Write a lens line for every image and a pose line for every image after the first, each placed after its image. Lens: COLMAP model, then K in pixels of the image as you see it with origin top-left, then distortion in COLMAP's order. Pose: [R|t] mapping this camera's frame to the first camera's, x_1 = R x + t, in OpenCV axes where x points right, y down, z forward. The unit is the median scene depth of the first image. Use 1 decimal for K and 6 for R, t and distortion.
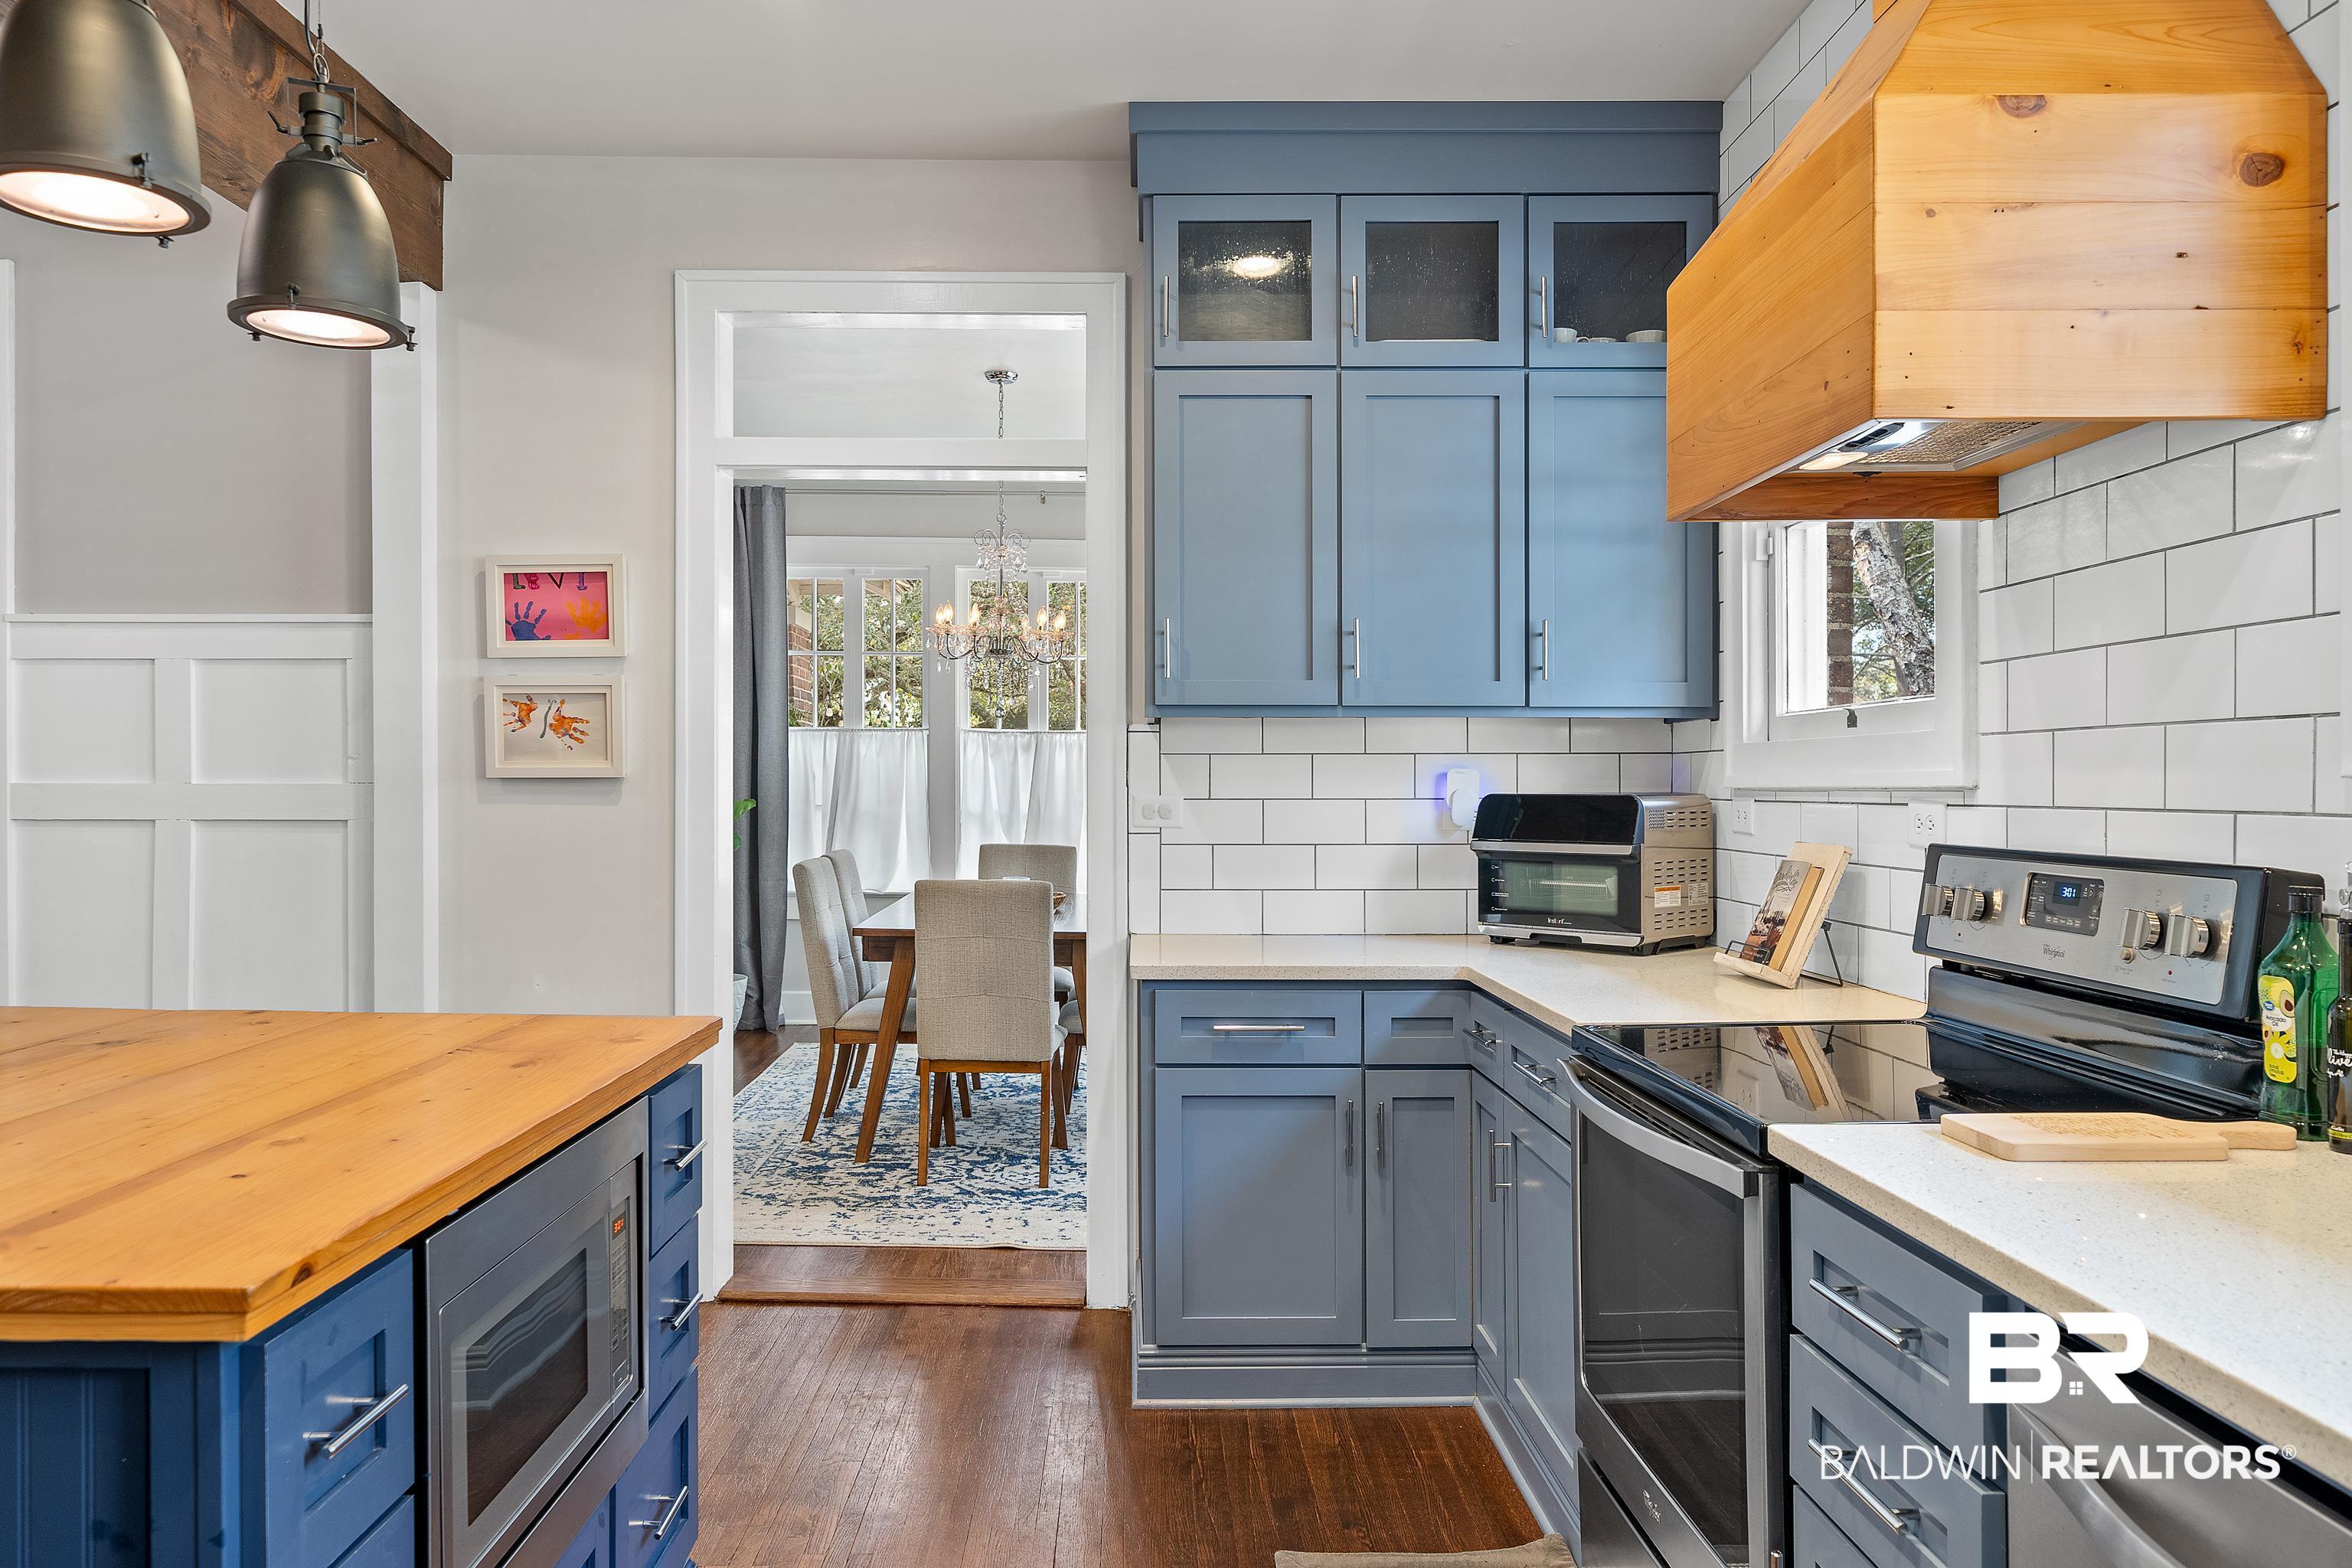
lens RADIAL K [[1563.3, 0, 1233.4], [0, 1563.3, 789.3], [0, 0, 1]] dist [-0.012695, 0.016866]
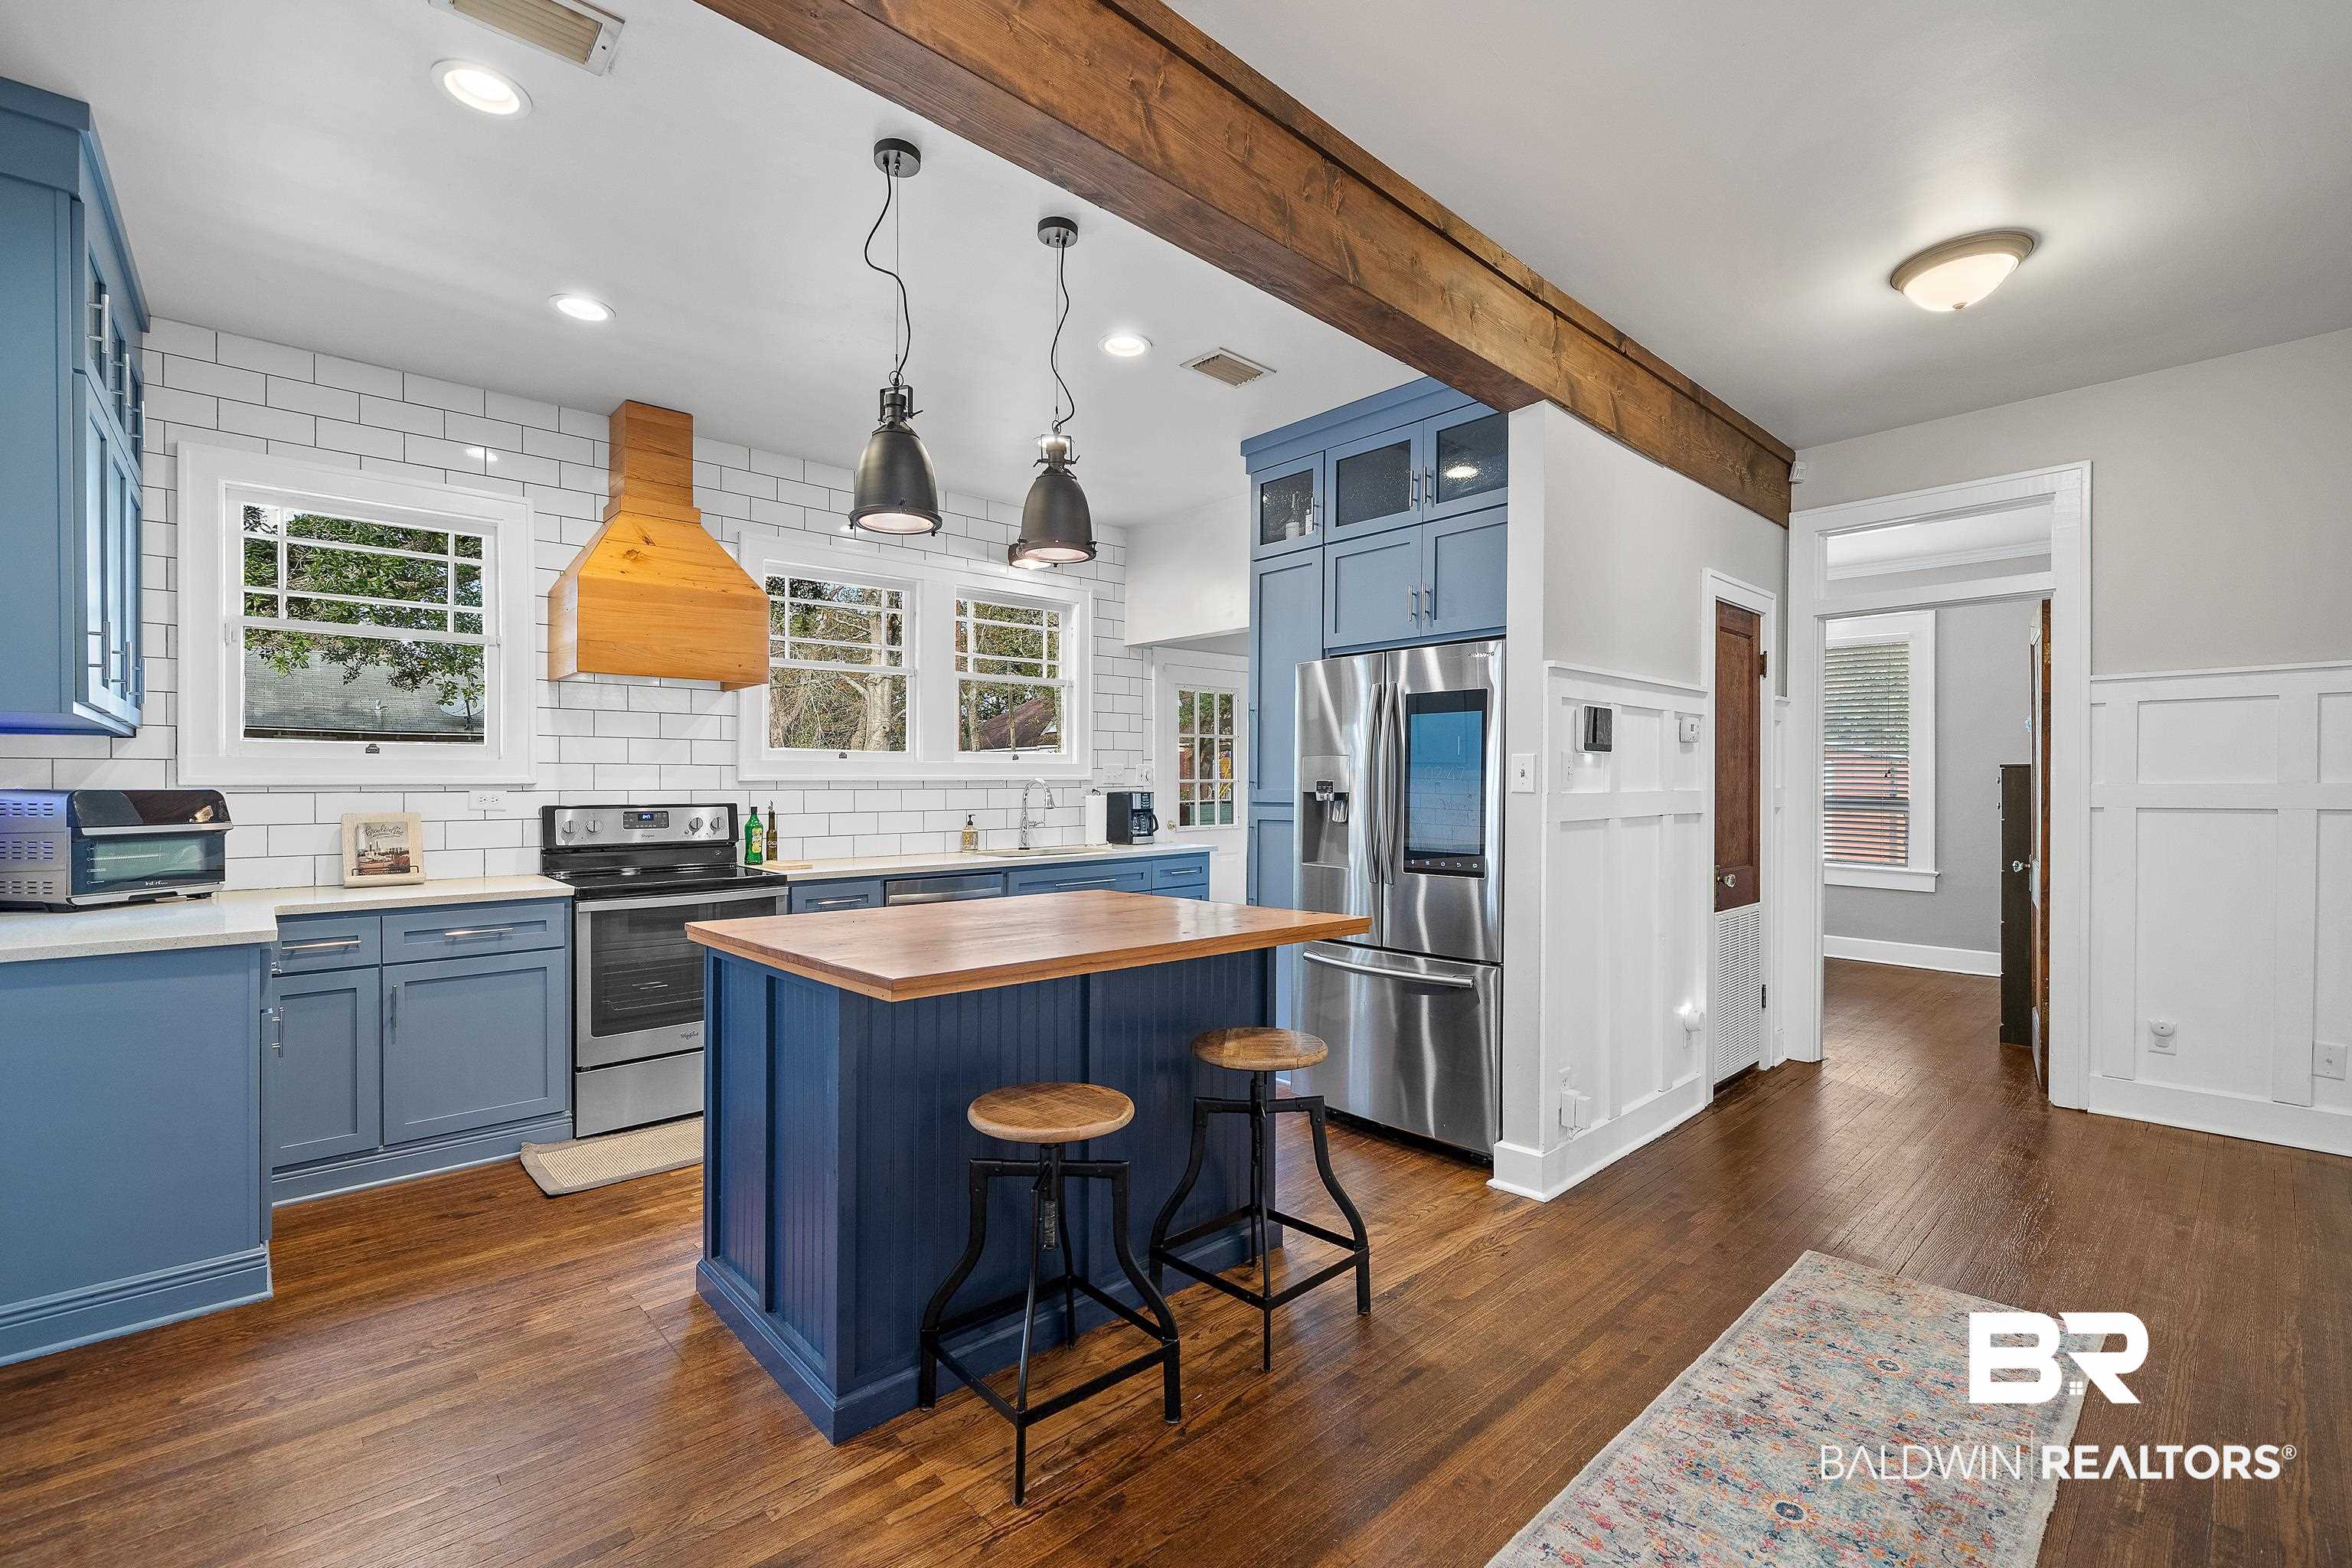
lens RADIAL K [[997.2, 0, 1171.5], [0, 997.2, 775.9], [0, 0, 1]] dist [0.000266, -0.000708]
pose [[-0.644567, 0.008479, 0.764501, -0.992203], [0.004343, 0.999963, -0.007429, 0.001888], [-0.764536, -0.001468, -0.644579, 0.868680]]
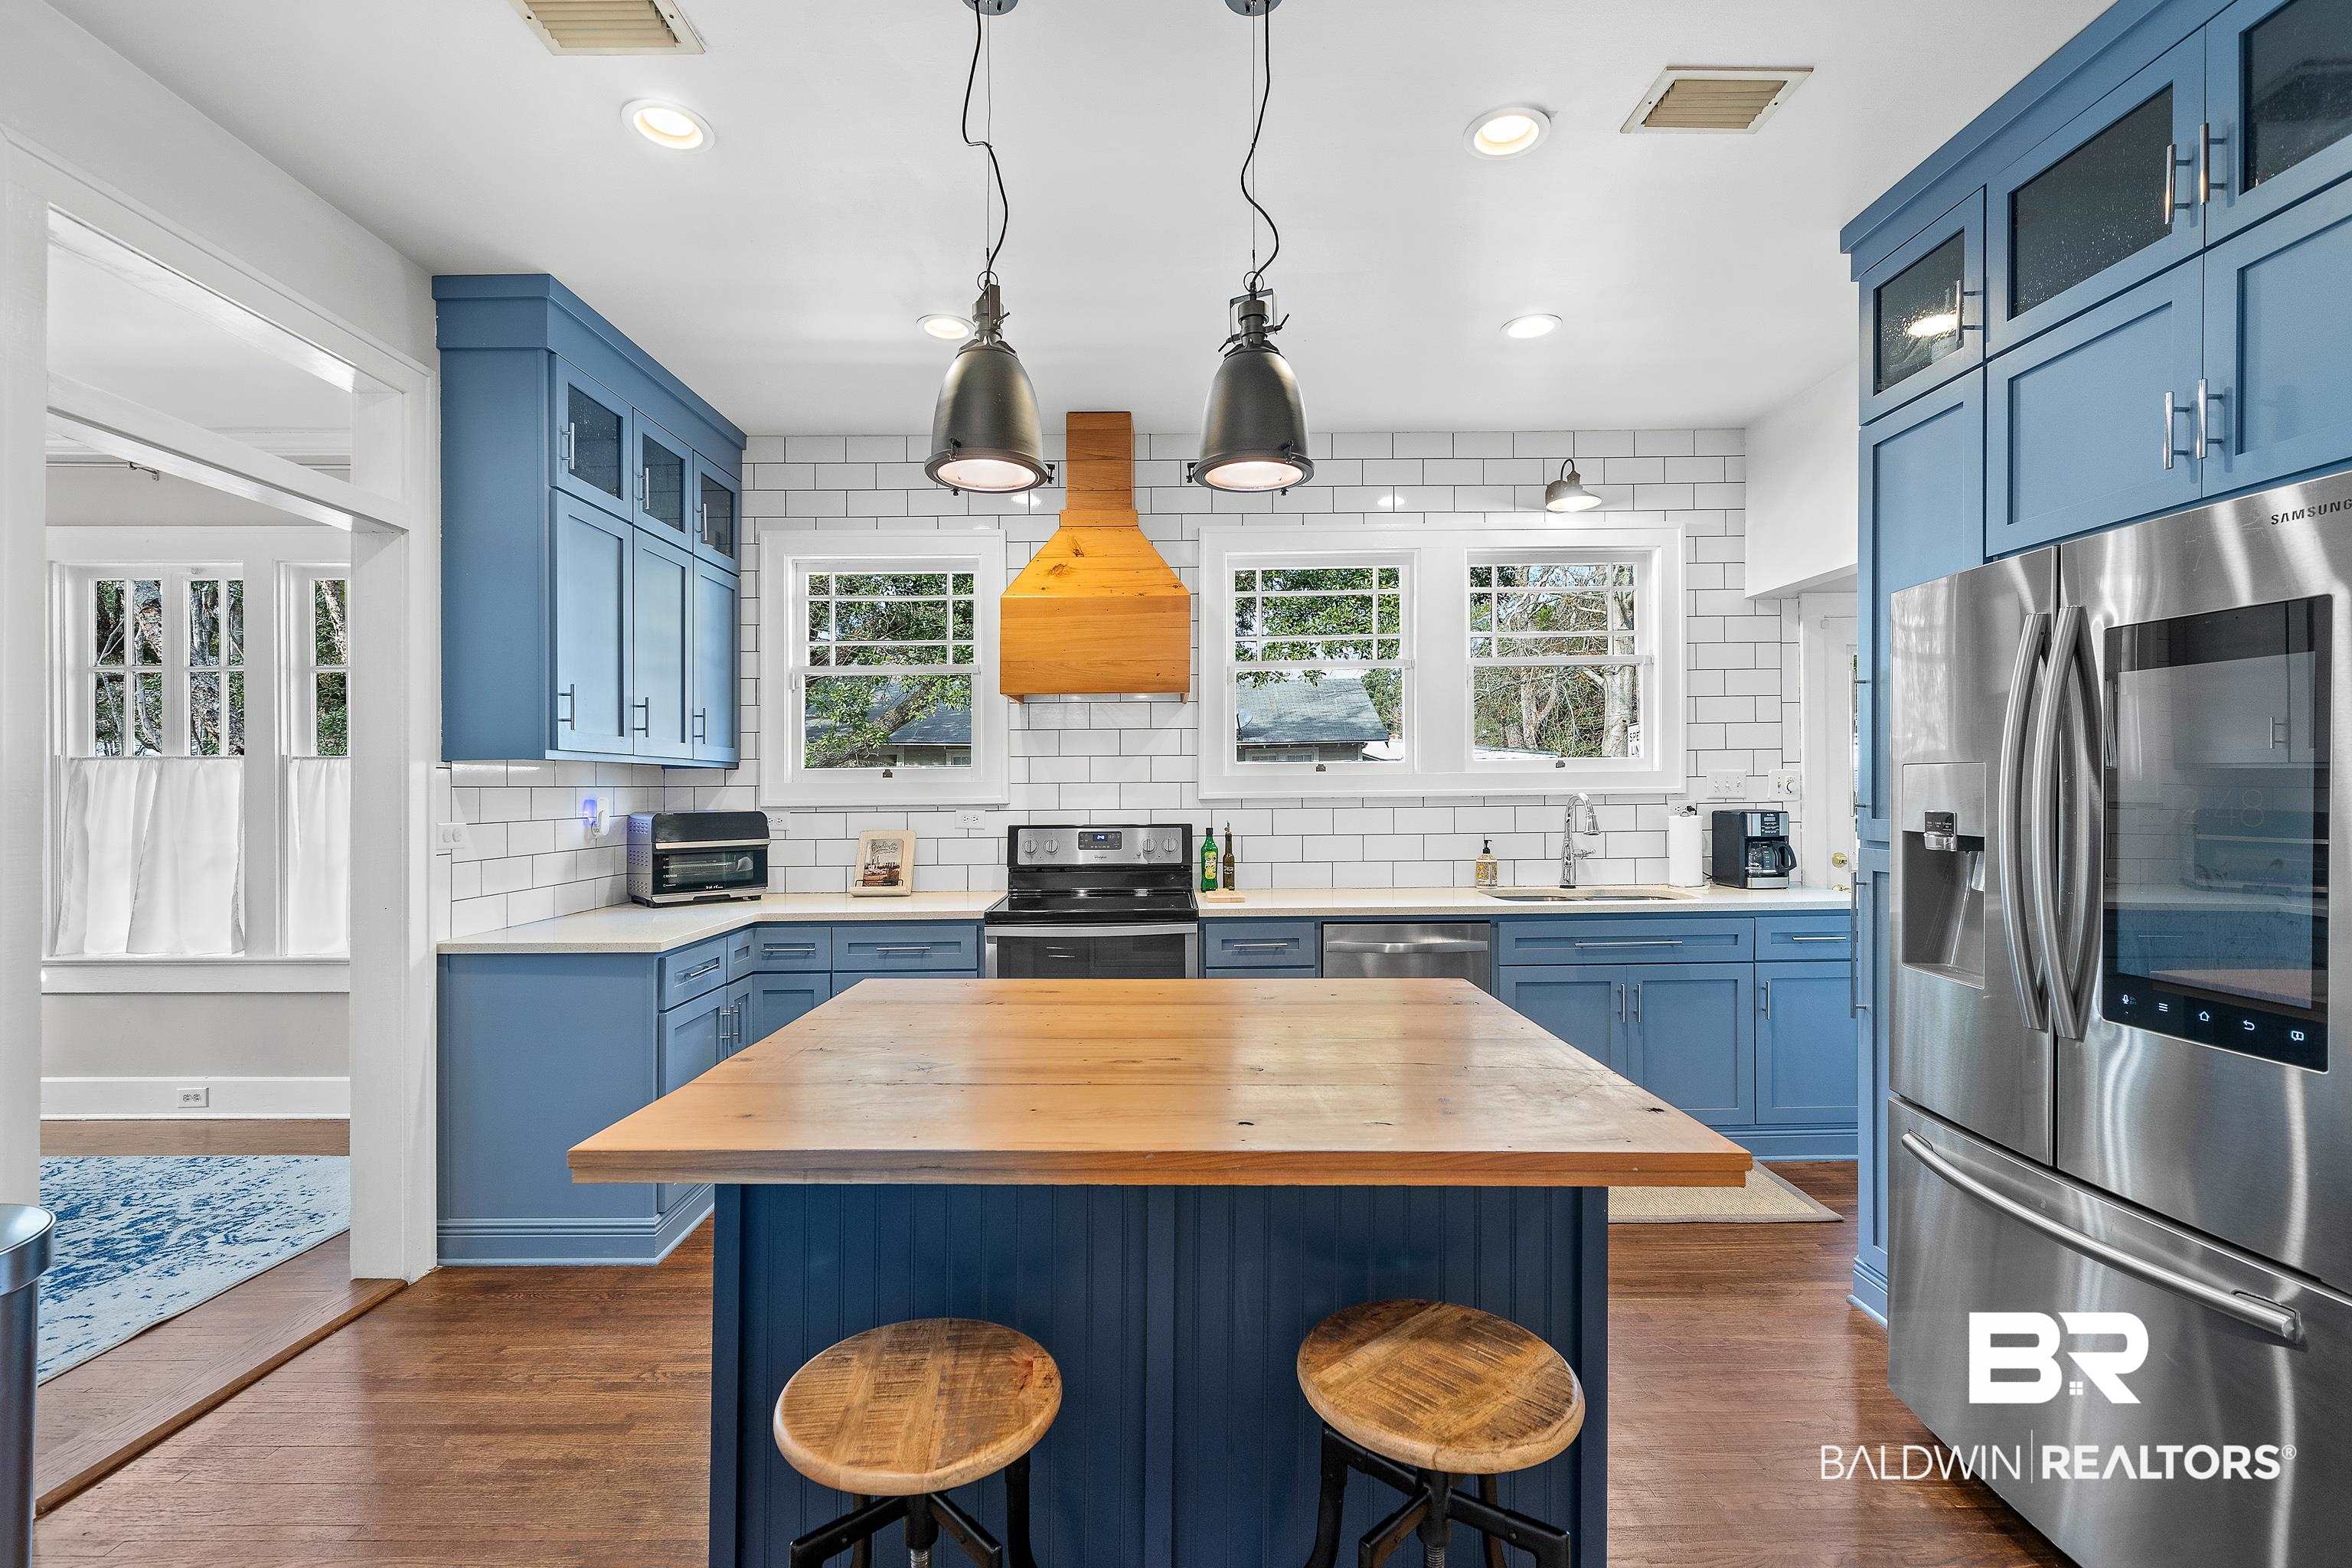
lens RADIAL K [[1025.9, 0, 1171.3], [0, 1025.9, 772.1], [0, 0, 1]] dist [-0.000763, 0.000453]
pose [[0.031222, 0.014555, 0.999406, -0.863977], [0.010379, 0.999835, -0.014885, -0.017742], [-0.999459, 0.010837, 0.031066, 0.465332]]
